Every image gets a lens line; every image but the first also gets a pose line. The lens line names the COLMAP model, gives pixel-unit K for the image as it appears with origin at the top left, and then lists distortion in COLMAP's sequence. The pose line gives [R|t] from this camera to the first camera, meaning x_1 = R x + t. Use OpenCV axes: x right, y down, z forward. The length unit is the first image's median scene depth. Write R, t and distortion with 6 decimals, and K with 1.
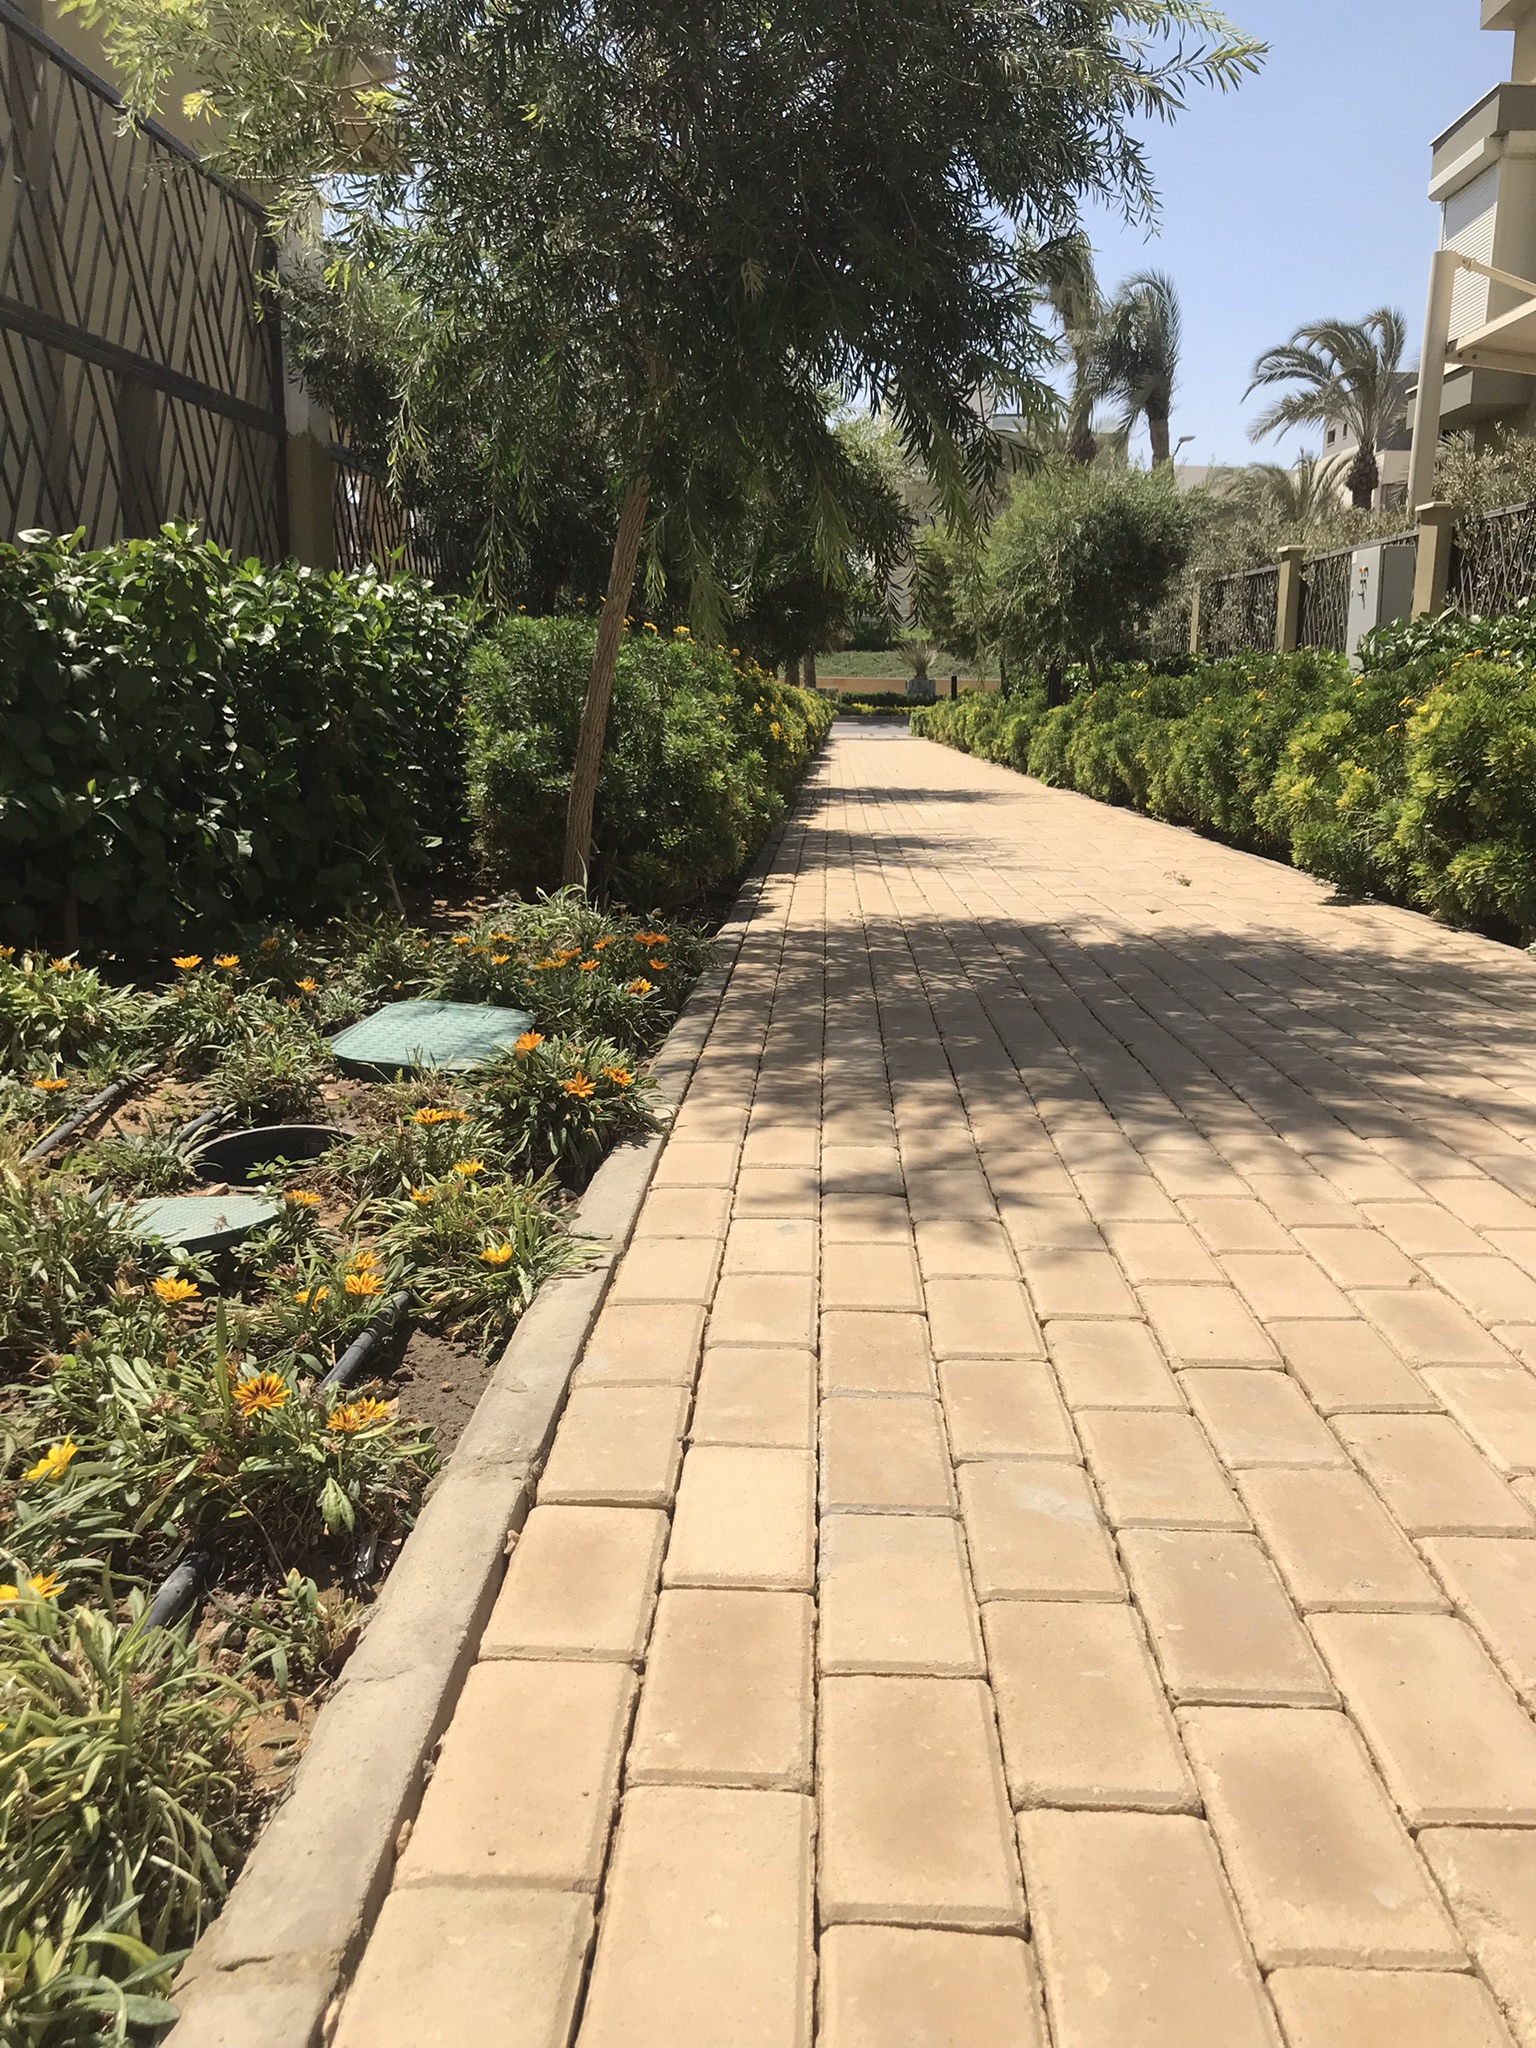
lens RADIAL K [[1677.9, 0, 769.2], [0, 1677.9, 1004.5], [0, 0, 1]] dist [0.095857, -0.253695]
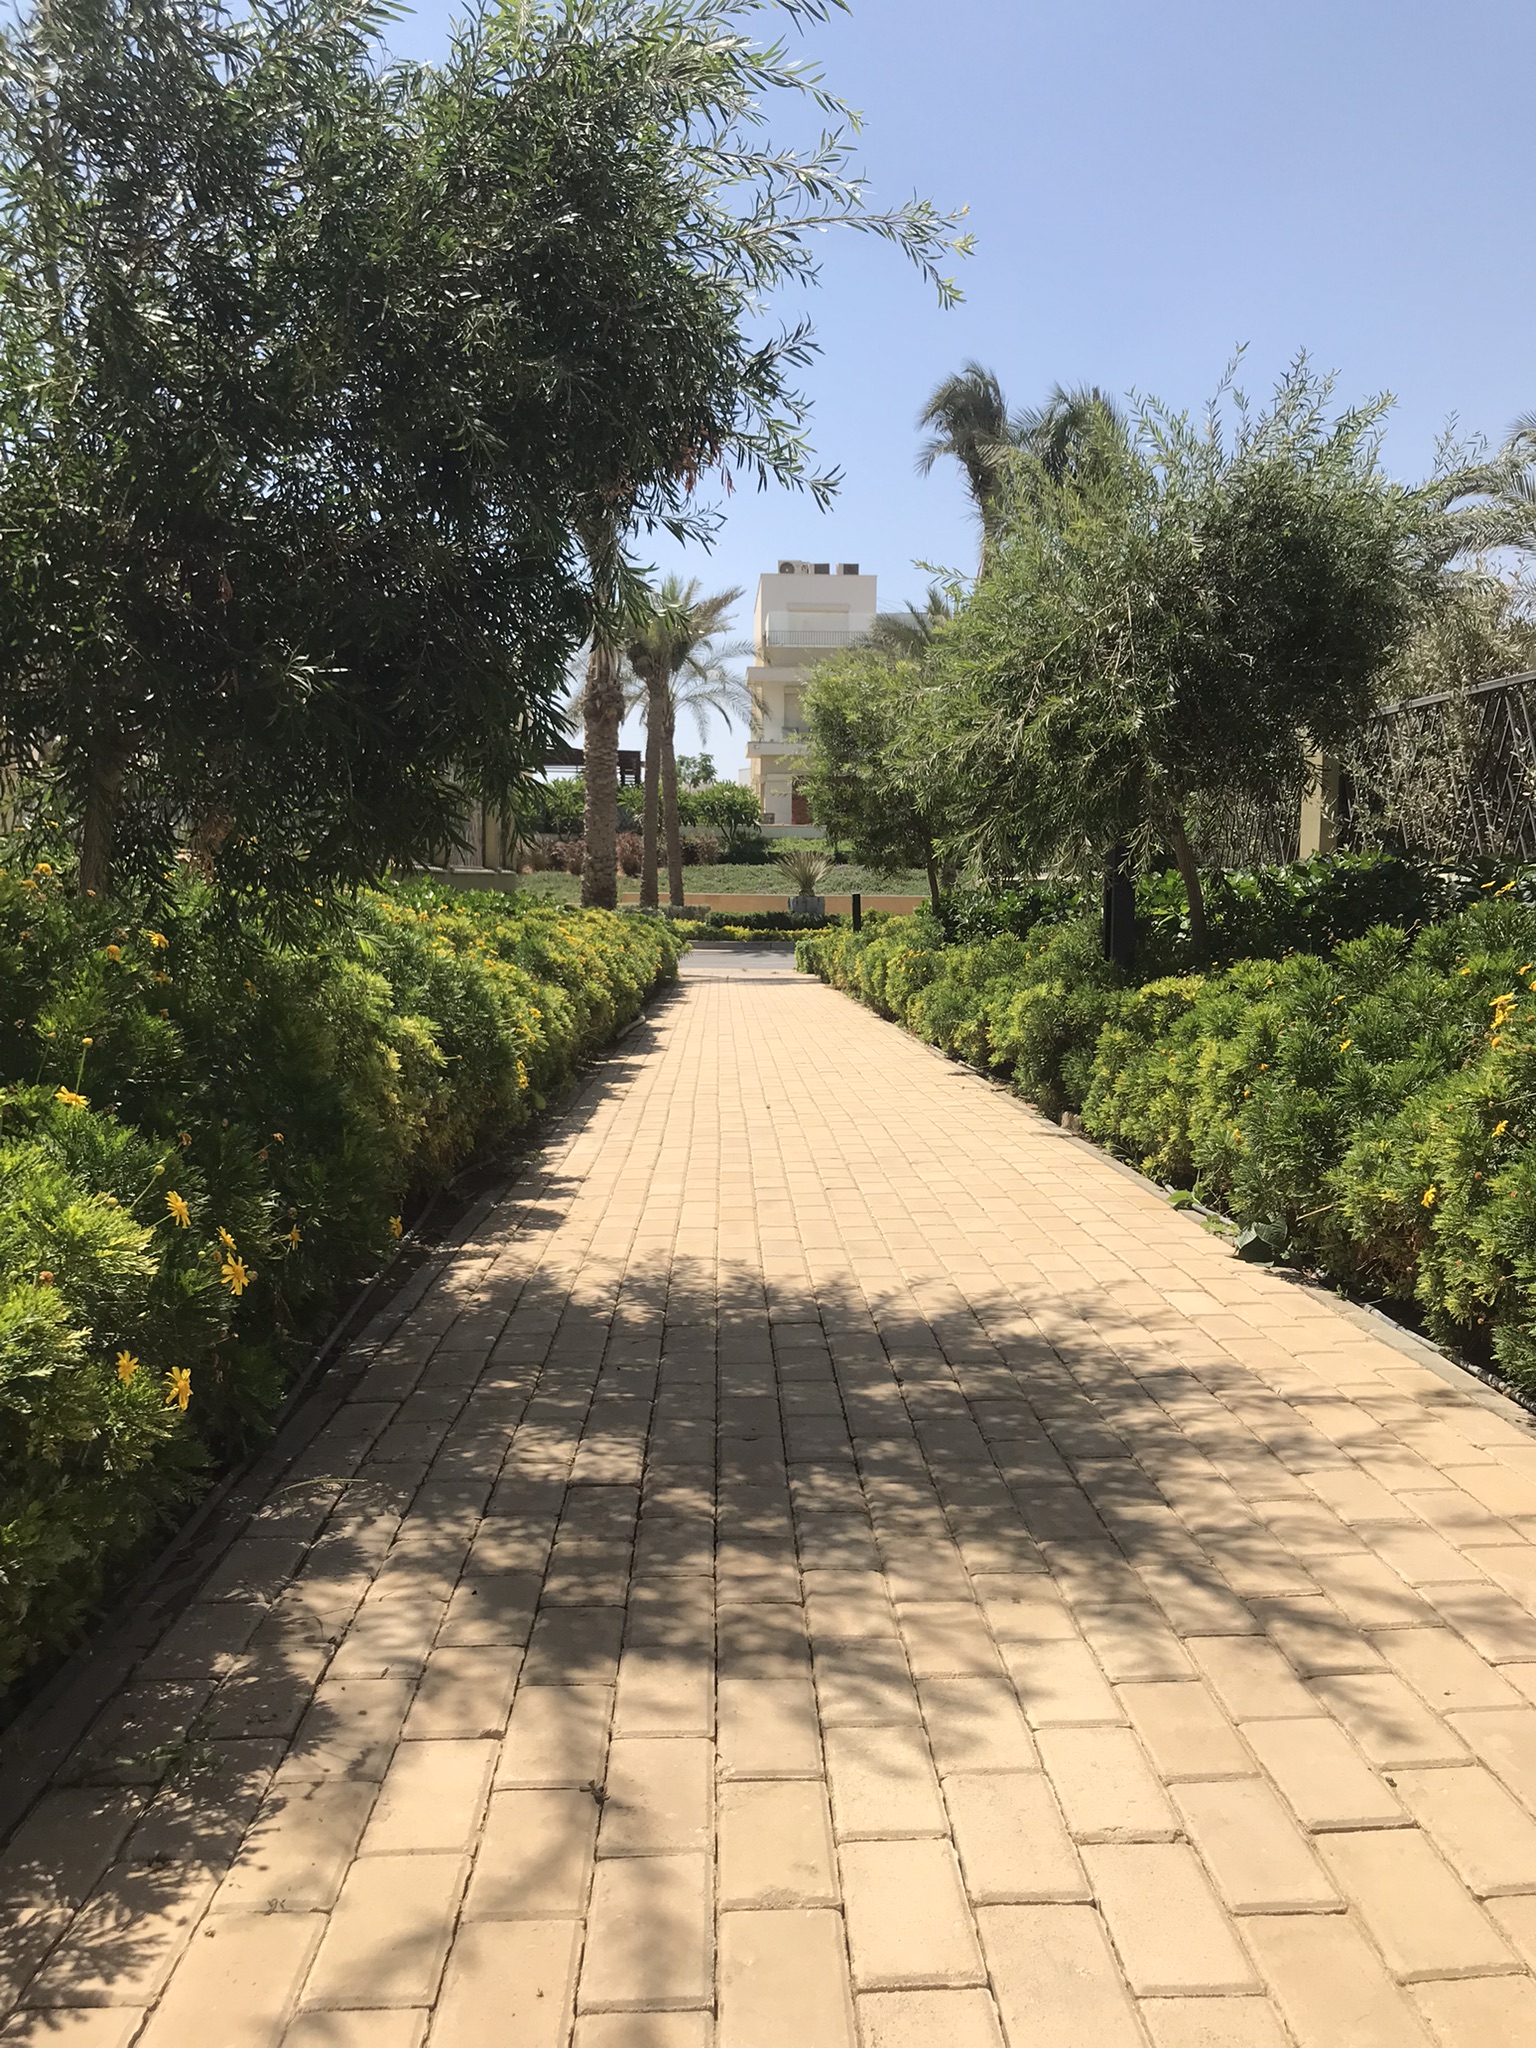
lens RADIAL K [[1669.4, 0, 768.0], [0, 1669.4, 1024.0], [0, 0, 1]] dist [0.138565, -0.399308]
pose [[0.997777, -0.013772, 0.065205, 0.144681], [0.021034, 0.993481, -0.112037, -0.343450], [-0.063237, 0.113159, 0.991562, 1.710531]]
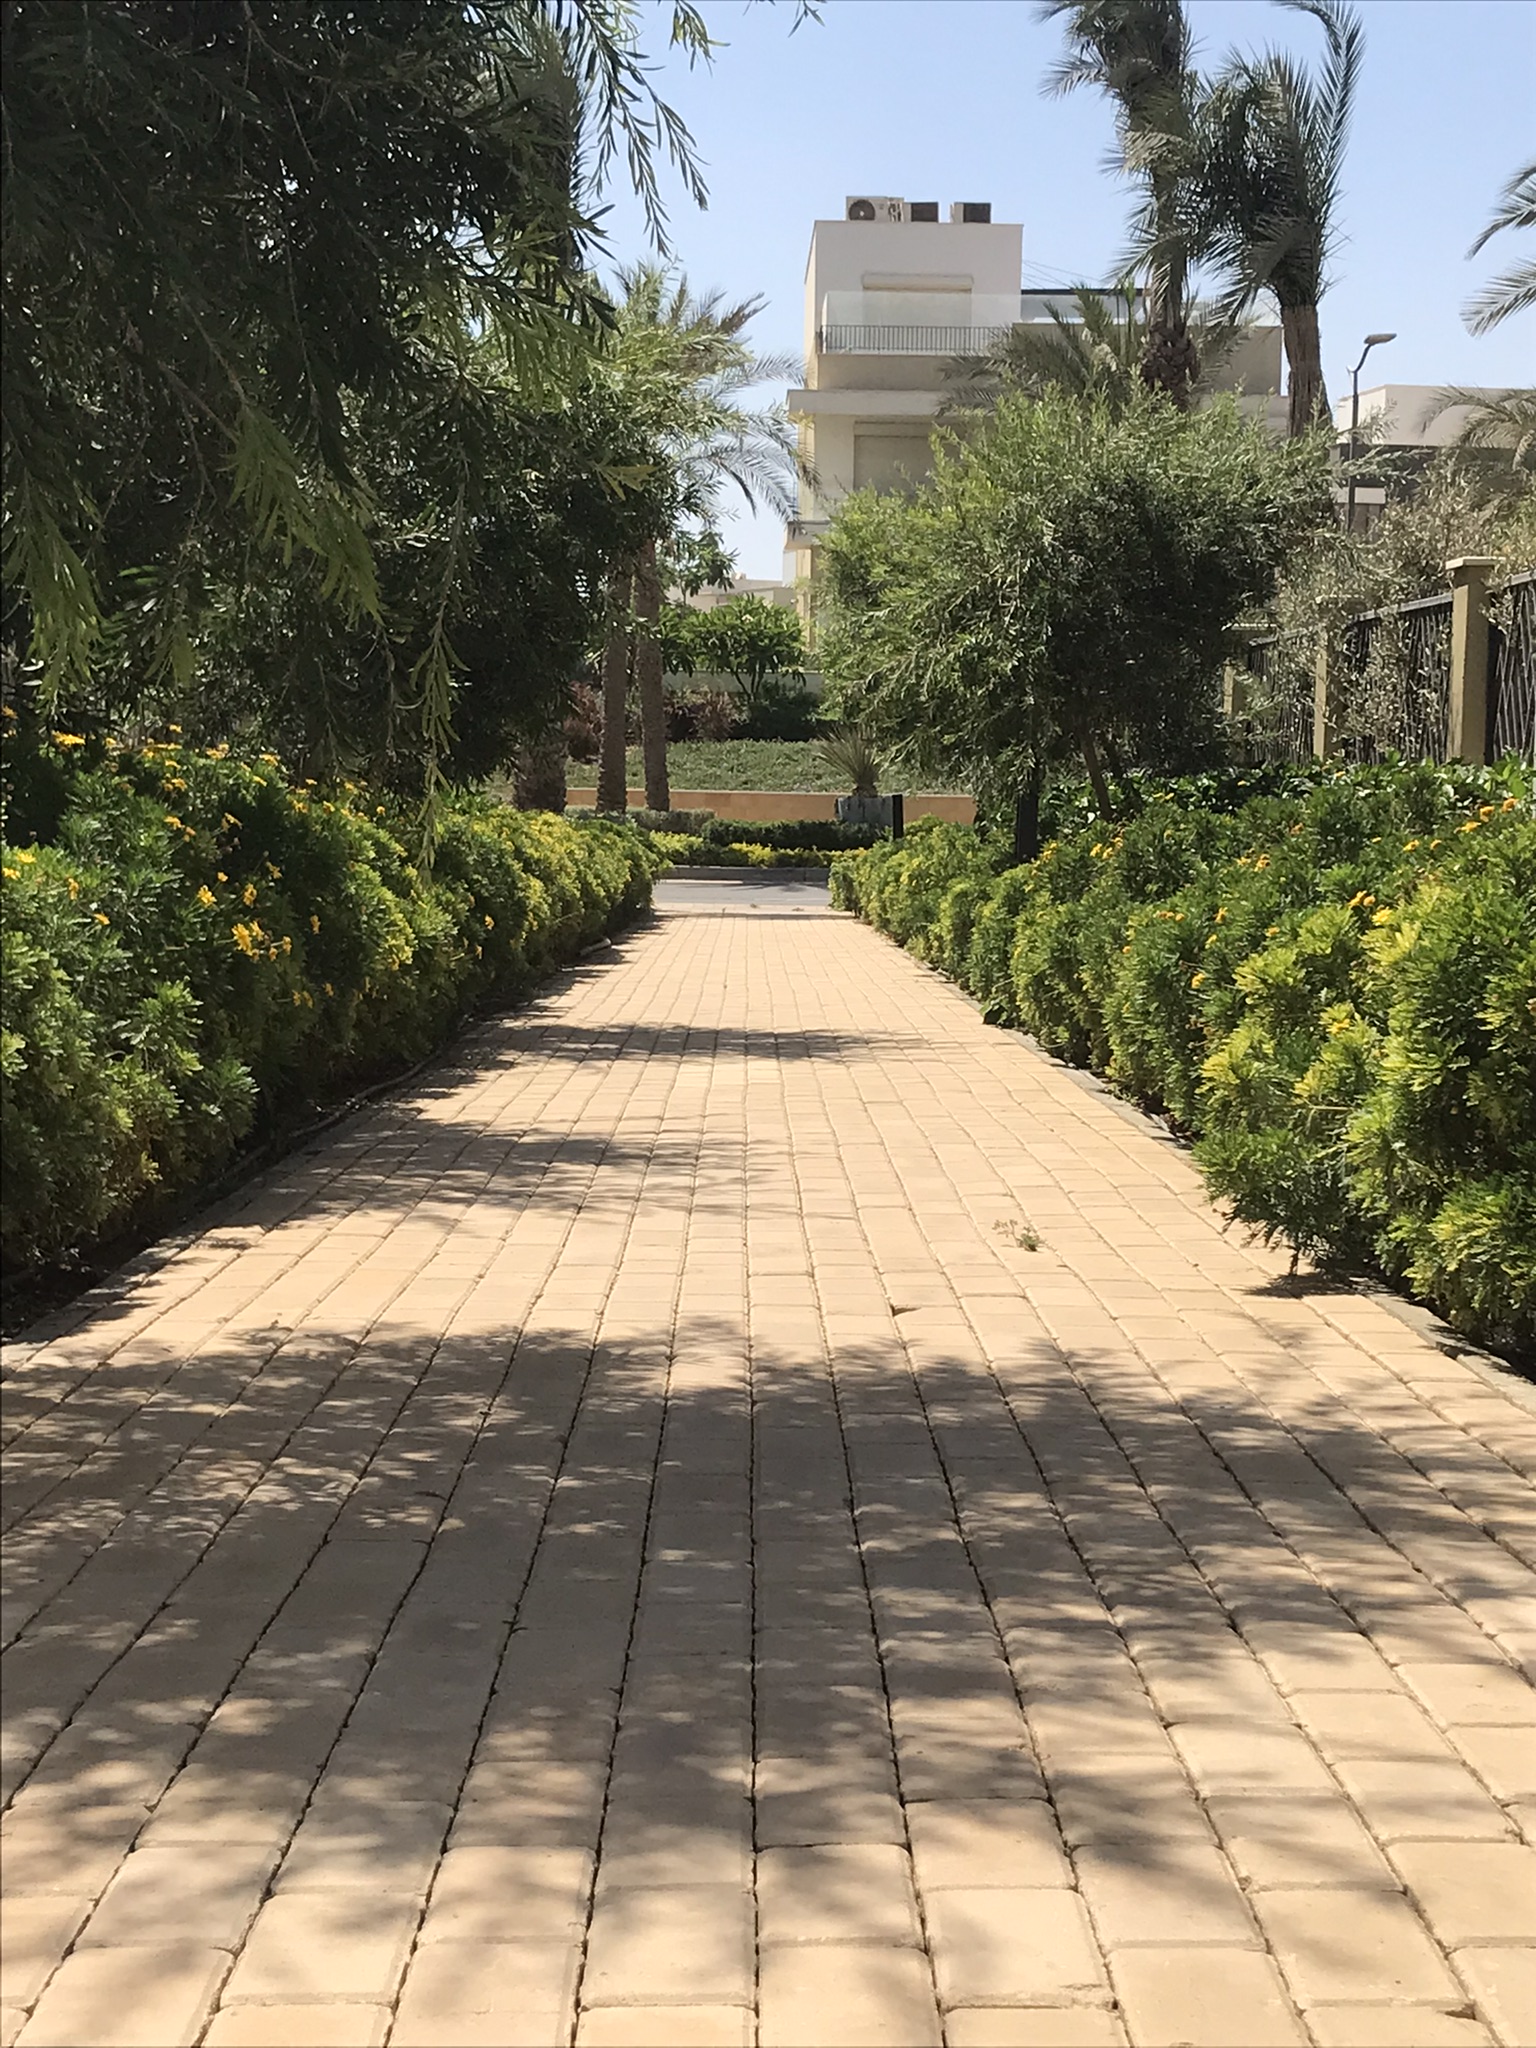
lens RADIAL K [[3383.3, 0, 779.1], [0, 3383.3, 1017.9], [0, 0, 1]] dist [0.208291, -0.905534]
pose [[0.998945, -0.003494, 0.045782, 0.140770], [0.009099, 0.992388, -0.122816, -0.017523], [-0.045005, 0.123103, 0.991373, -0.006758]]
